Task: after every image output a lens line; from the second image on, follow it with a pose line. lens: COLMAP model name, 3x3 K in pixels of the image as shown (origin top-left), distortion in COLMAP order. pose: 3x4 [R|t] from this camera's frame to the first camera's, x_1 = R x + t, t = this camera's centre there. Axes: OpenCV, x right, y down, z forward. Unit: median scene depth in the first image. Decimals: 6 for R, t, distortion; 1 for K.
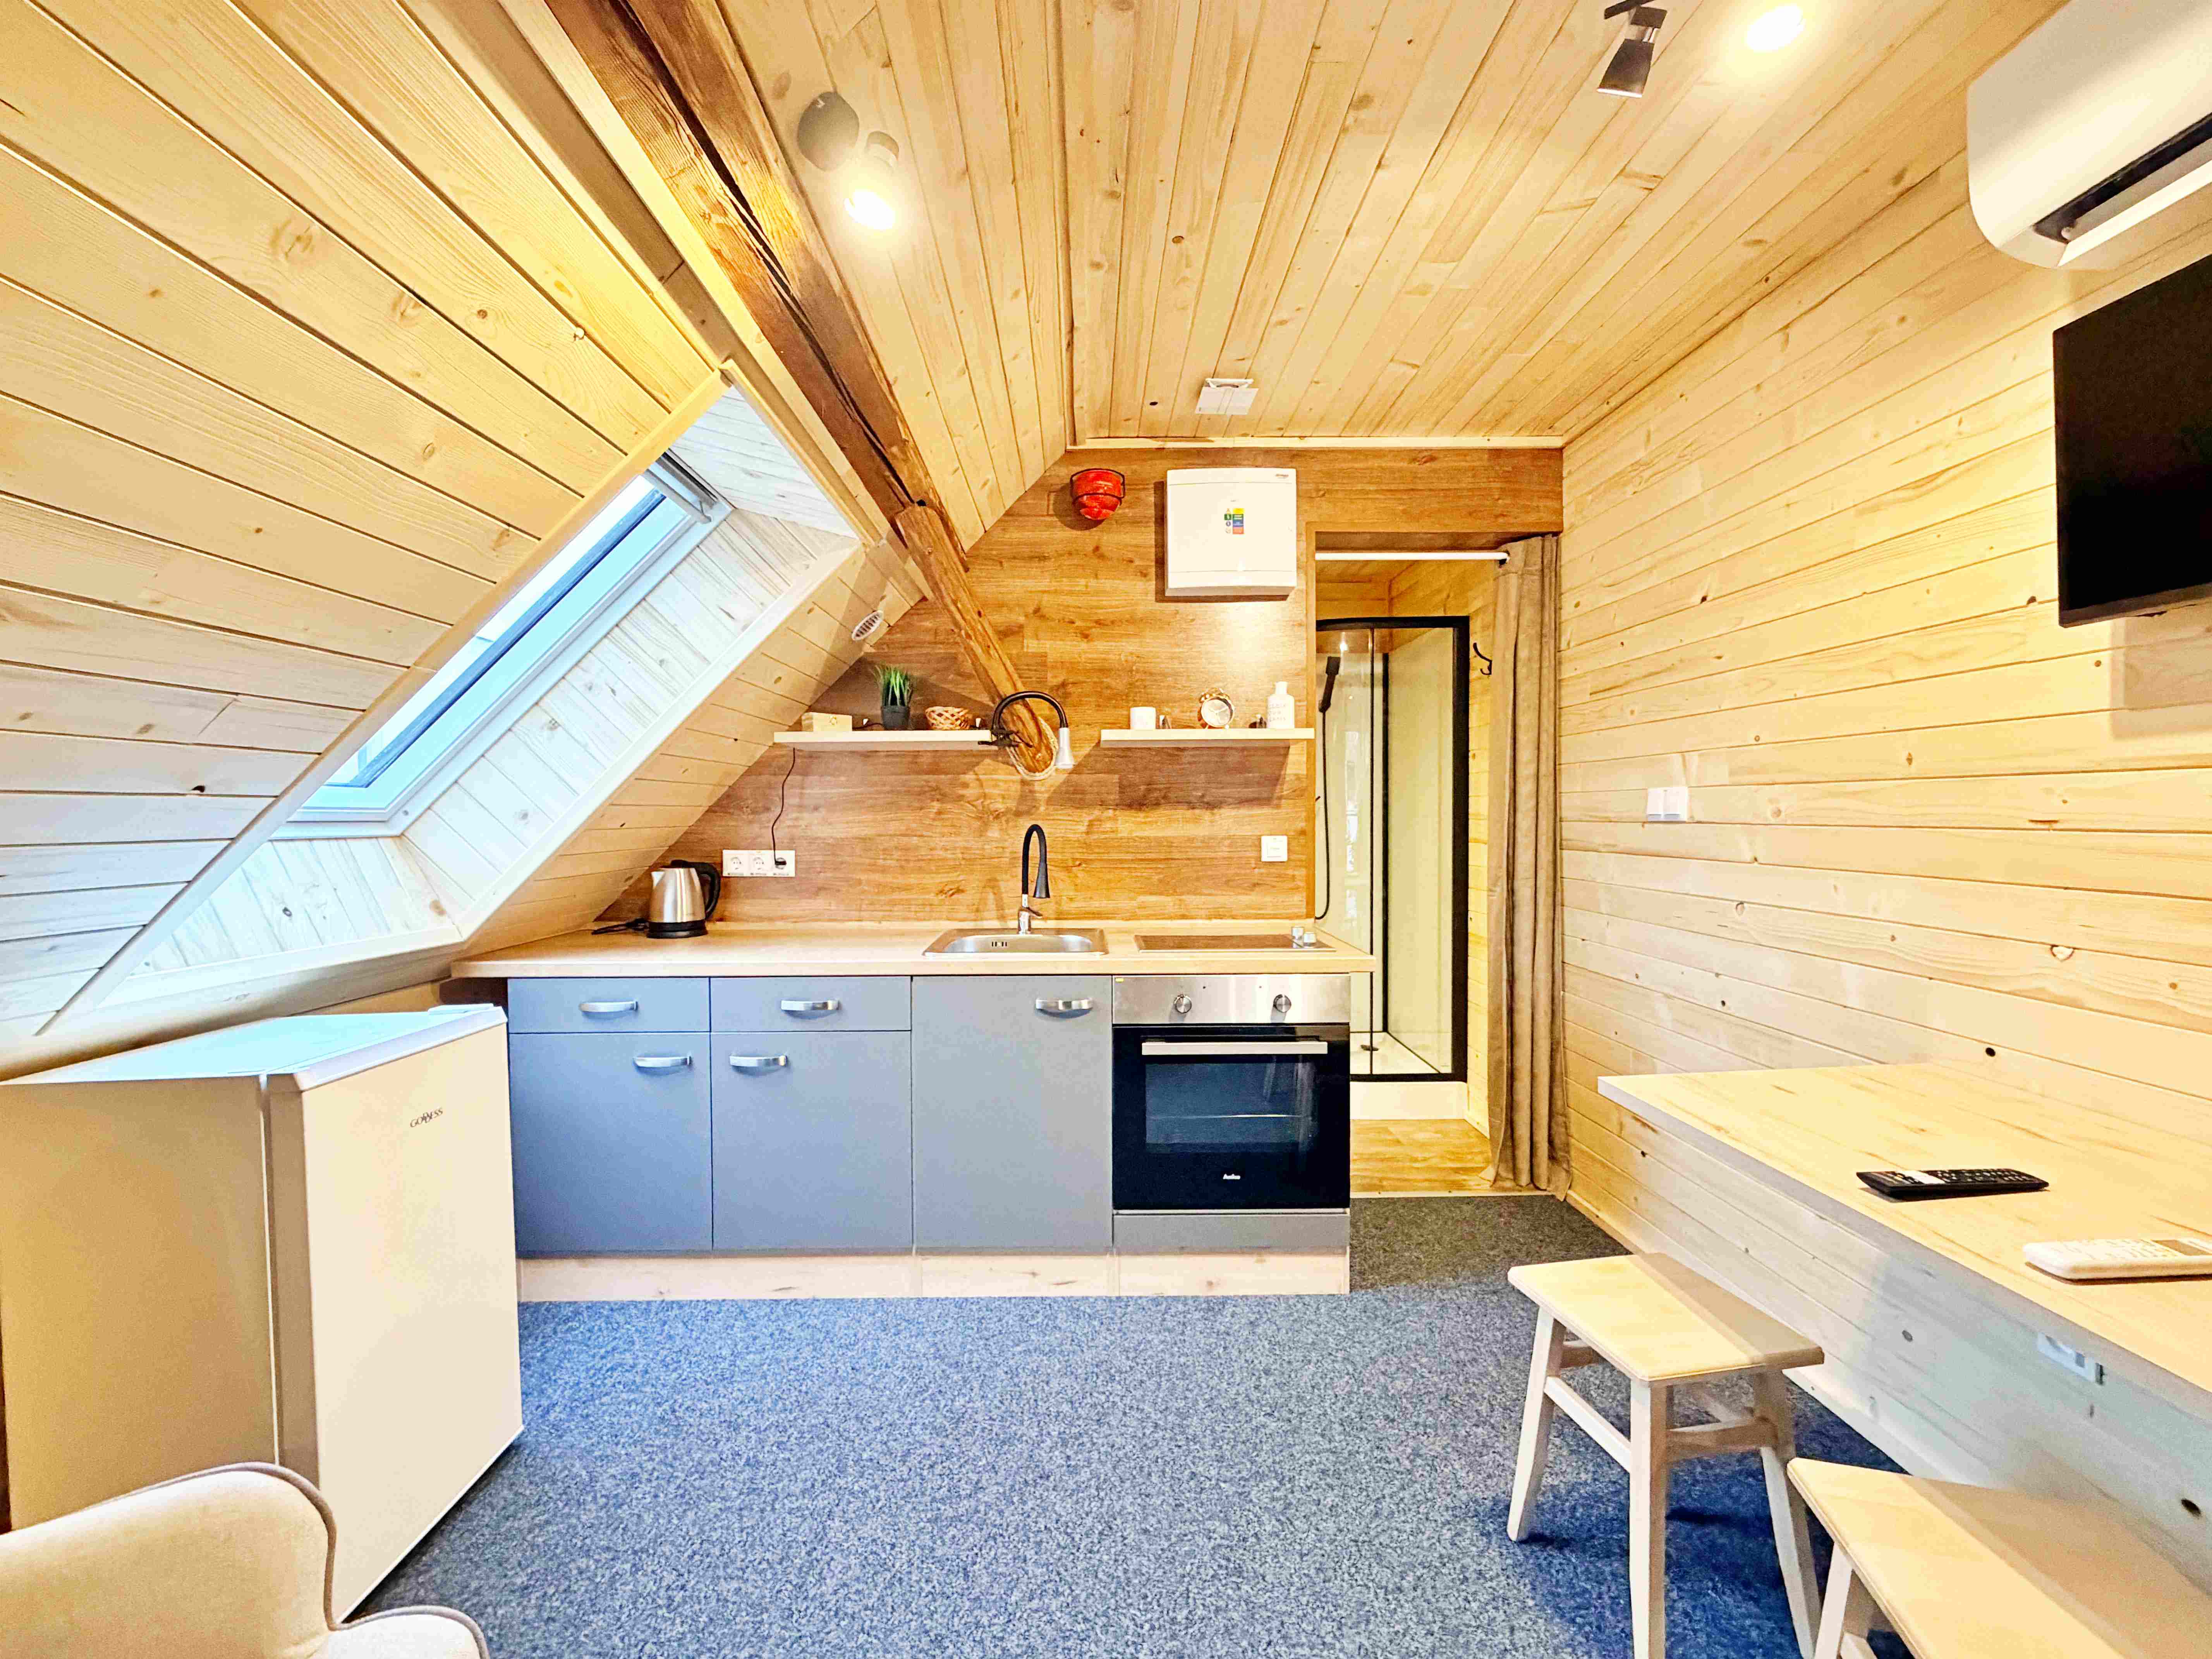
lens RADIAL K [[895.5, 0, 1097.4], [0, 895.5, 828.3], [0, 0, 1]] dist [0.000063, 0.000252]
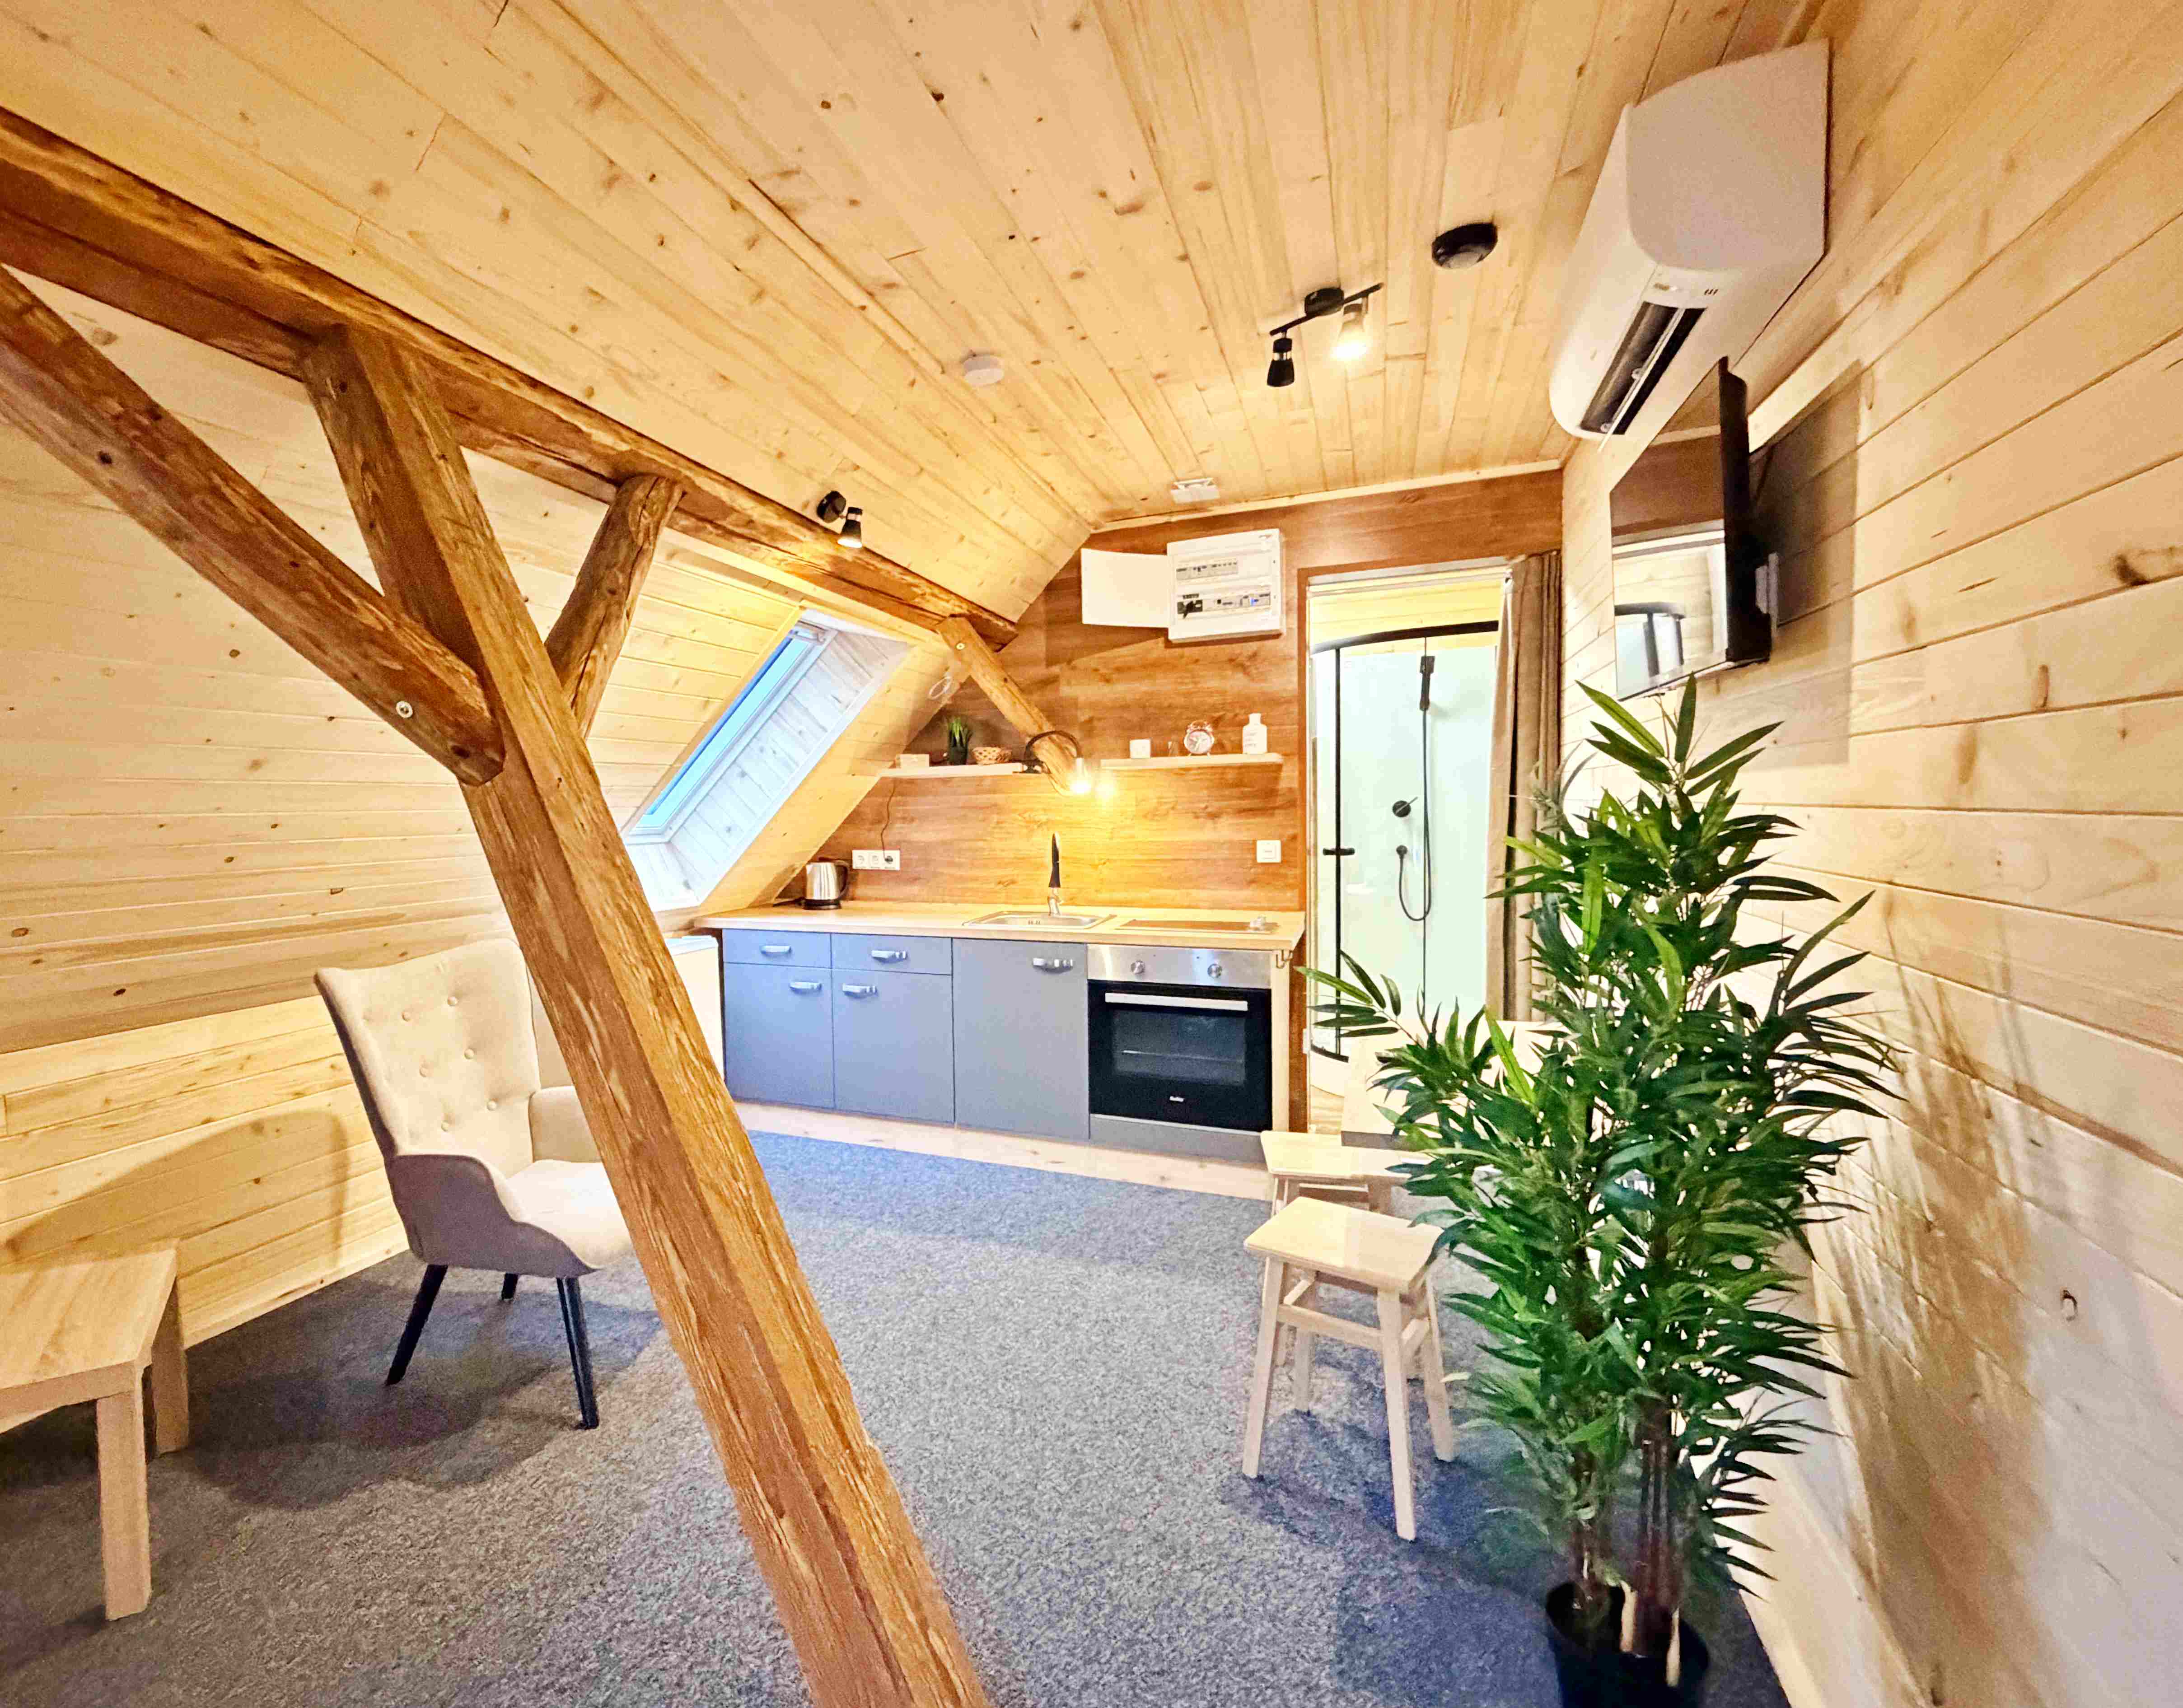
lens RADIAL K [[1049.2, 0, 884.4], [0, 1049.2, 854.2], [0, 0, 1]] dist [0.001752, -0.000031]
pose [[0.897433, 0.006495, -0.441103, 0.386446], [0.008566, 0.999447, 0.032145, -0.024139], [0.441068, -0.032626, 0.896881, -0.500304]]
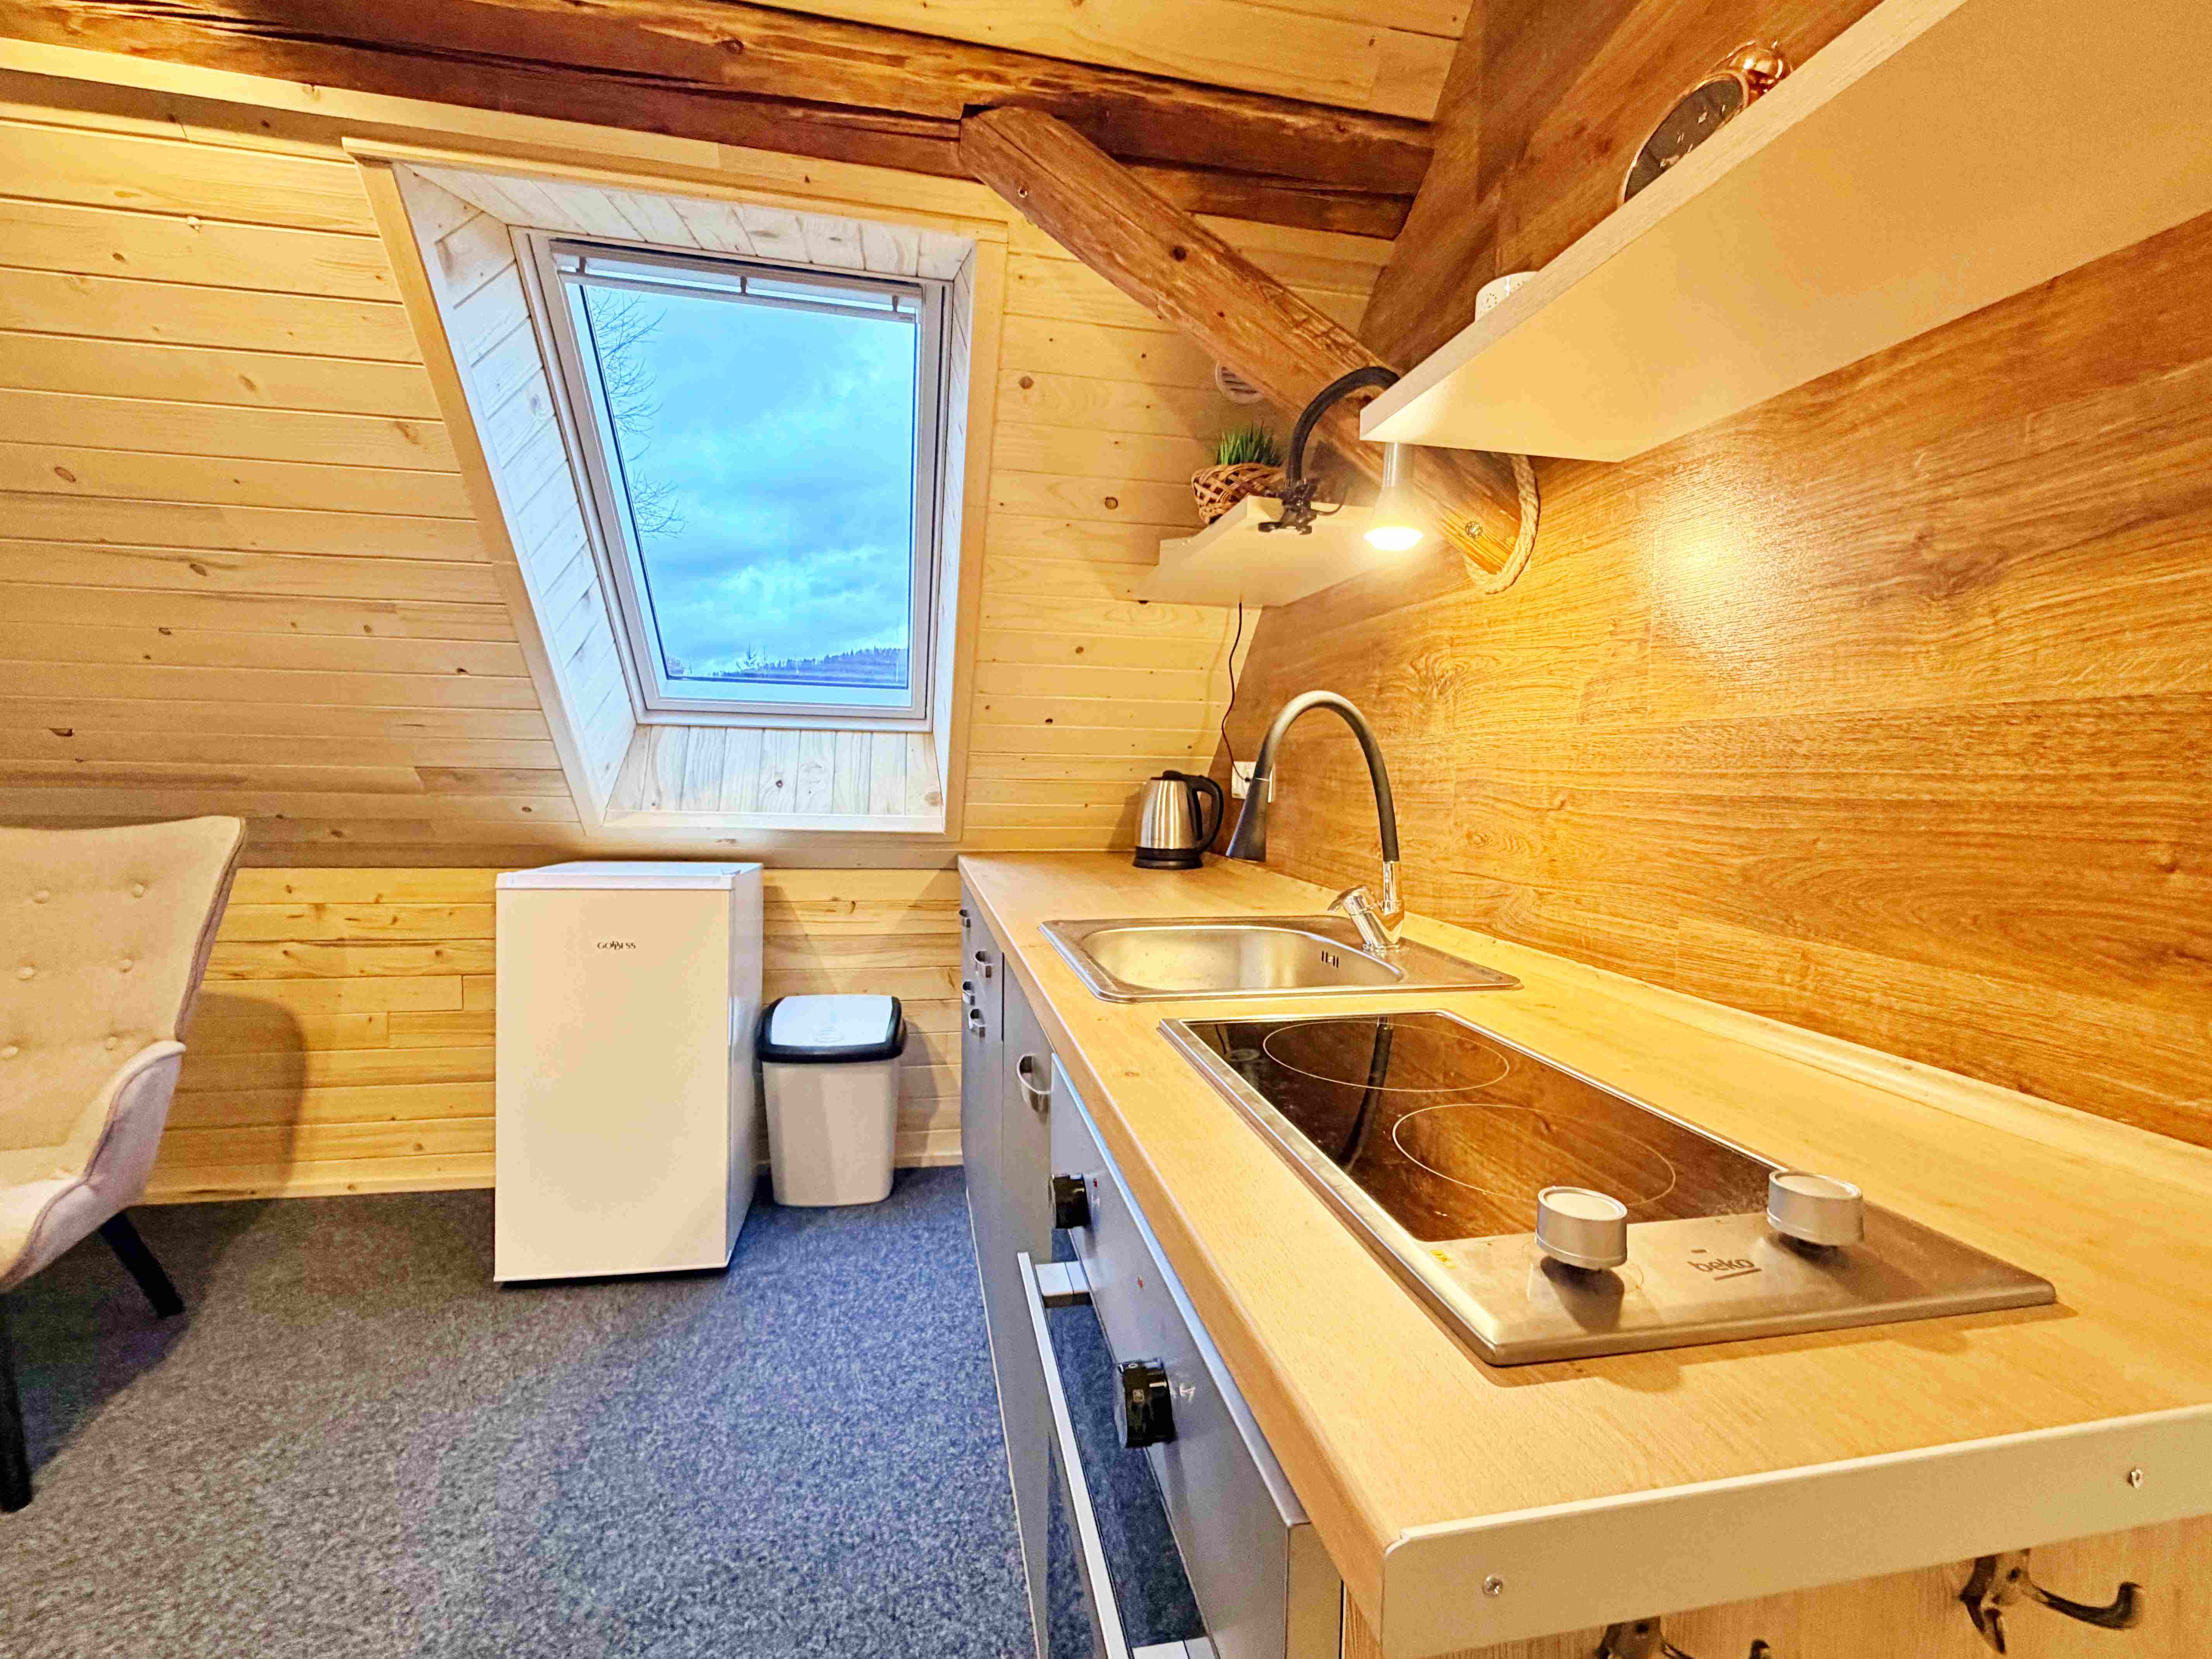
lens RADIAL K [[970.2, 0, 1096.9], [0, 970.2, 829.0], [0, 0, 1]] dist [0.001203, -0.000404]
pose [[0.182949, 0.070671, -0.980579, 0.367995], [-0.036803, 0.997206, 0.065003, 0.034412], [0.982433, 0.024196, 0.185039, 0.808209]]
